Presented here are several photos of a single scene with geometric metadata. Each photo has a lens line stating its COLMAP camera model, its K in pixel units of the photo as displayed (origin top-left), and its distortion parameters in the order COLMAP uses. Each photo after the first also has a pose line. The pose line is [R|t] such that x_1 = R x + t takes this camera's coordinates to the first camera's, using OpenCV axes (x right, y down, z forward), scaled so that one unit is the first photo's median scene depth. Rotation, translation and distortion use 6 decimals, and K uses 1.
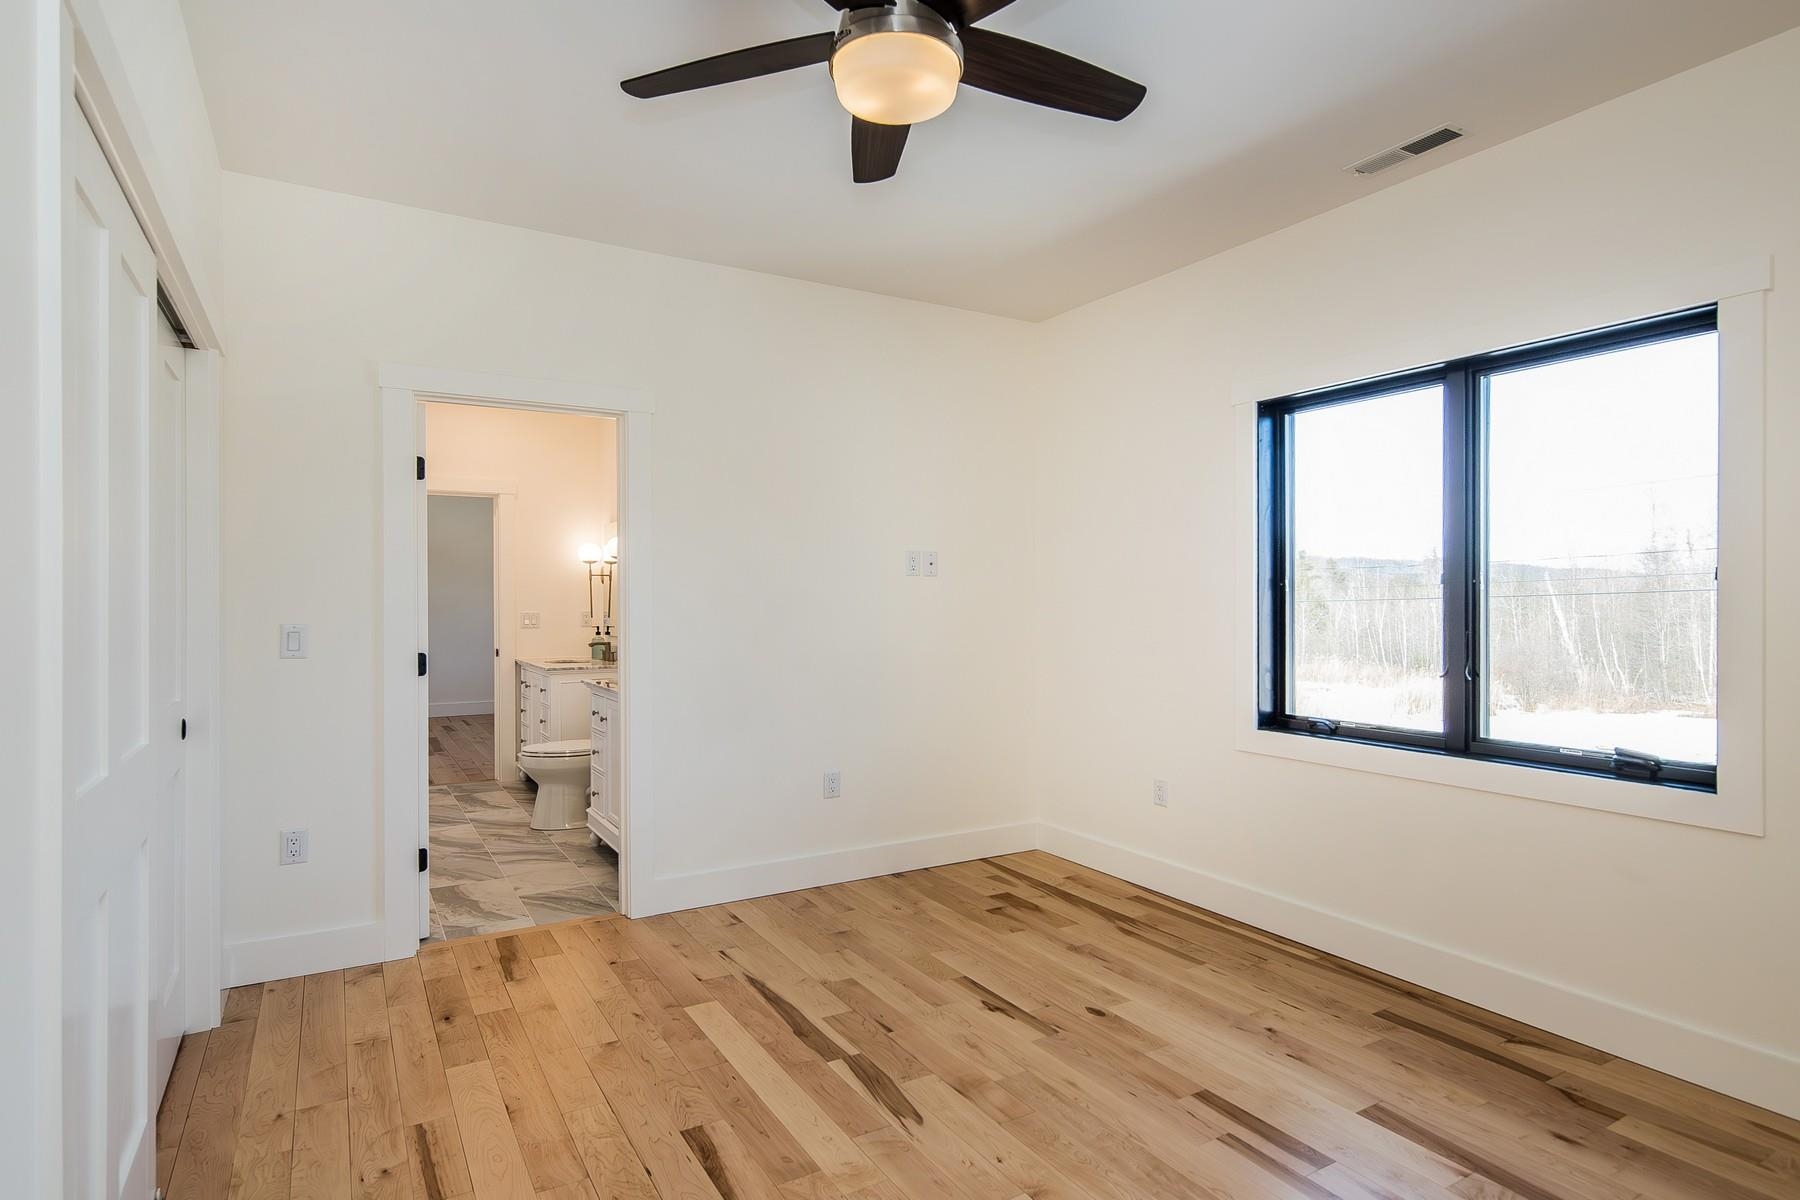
lens RADIAL K [[937.1, 0, 900.0], [0, 937.1, 600.0], [0, 0, 1]] dist [-0.000326, 0.000211]
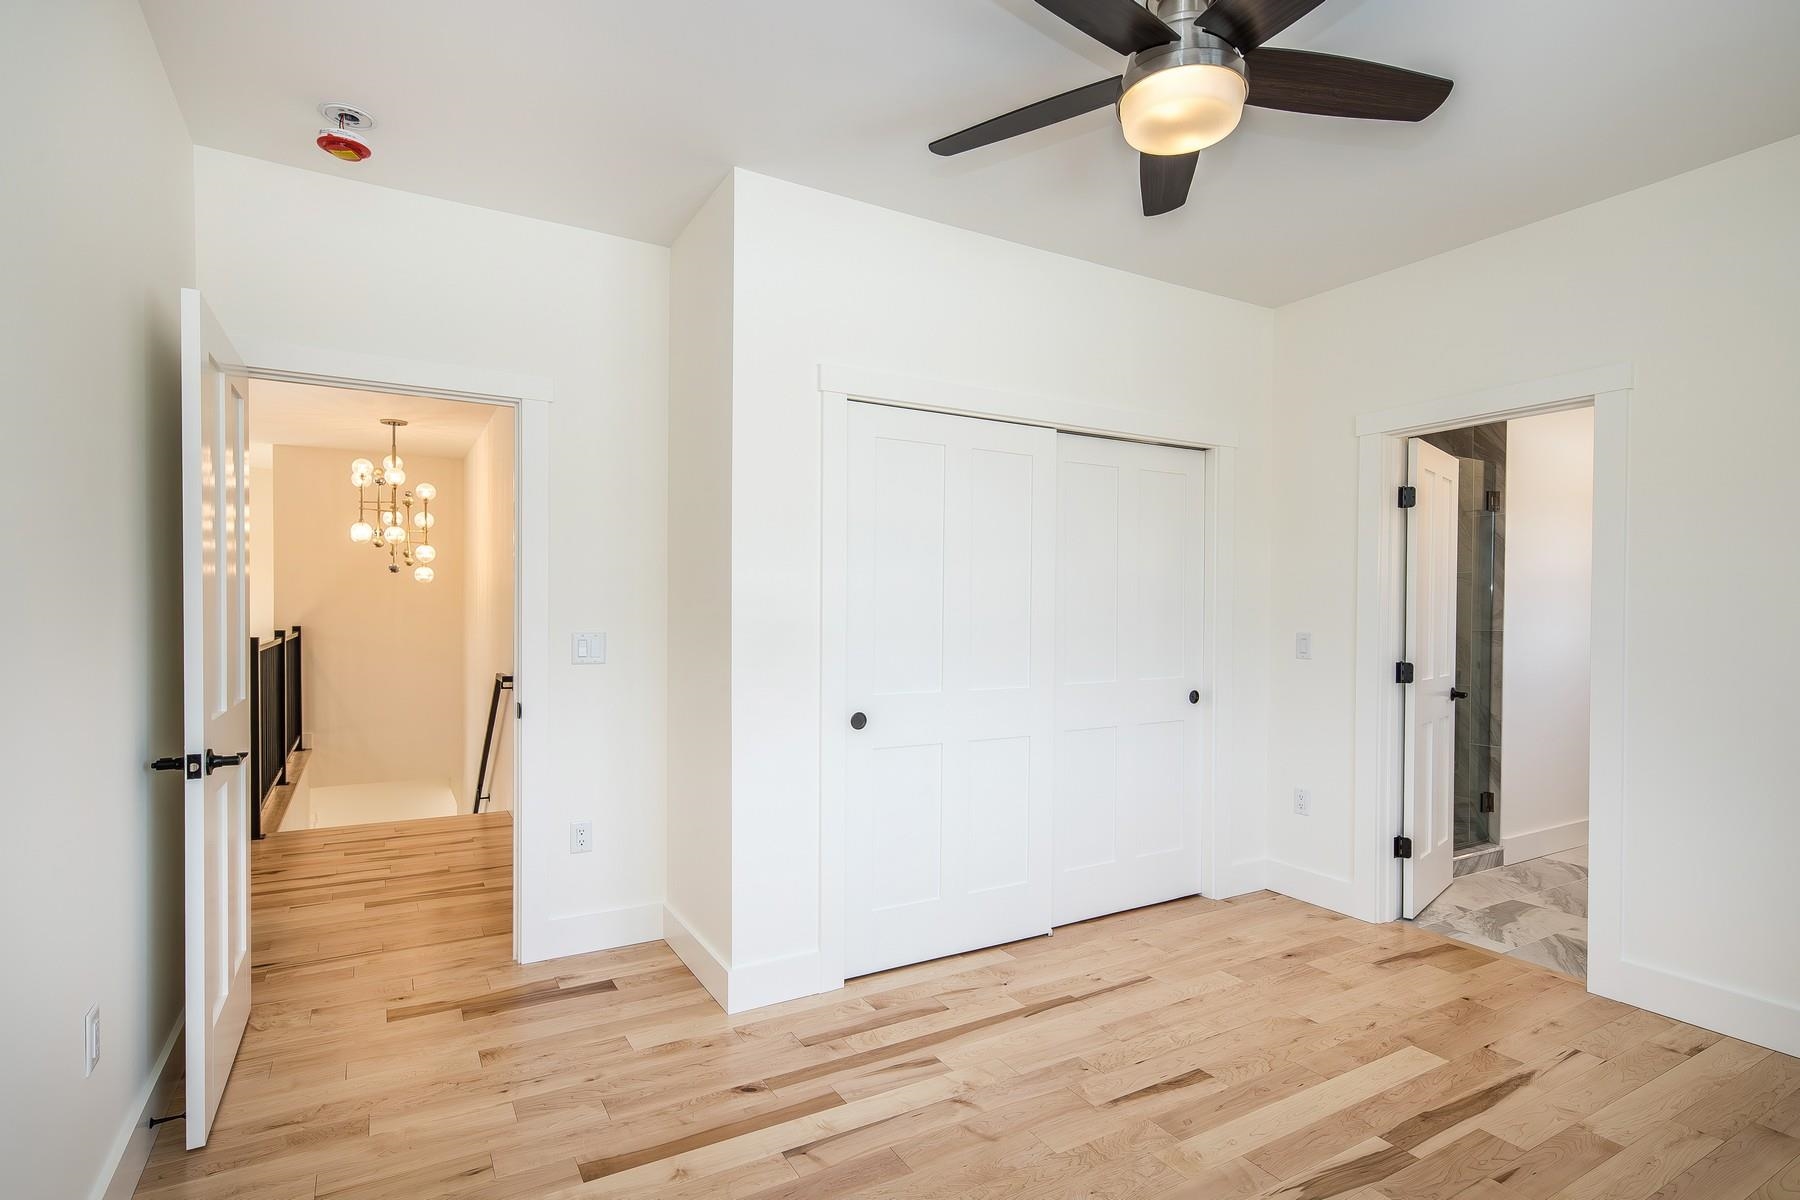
lens RADIAL K [[906.2, 0, 900.7], [0, 906.2, 619.7], [0, 0, 1]] dist [-0.000134, 0.000046]
pose [[-0.007866, 0.011074, -0.999908, 0.705817], [-0.006163, 0.999919, 0.011122, -0.003686], [0.999950, 0.006249, -0.007797, 0.498303]]
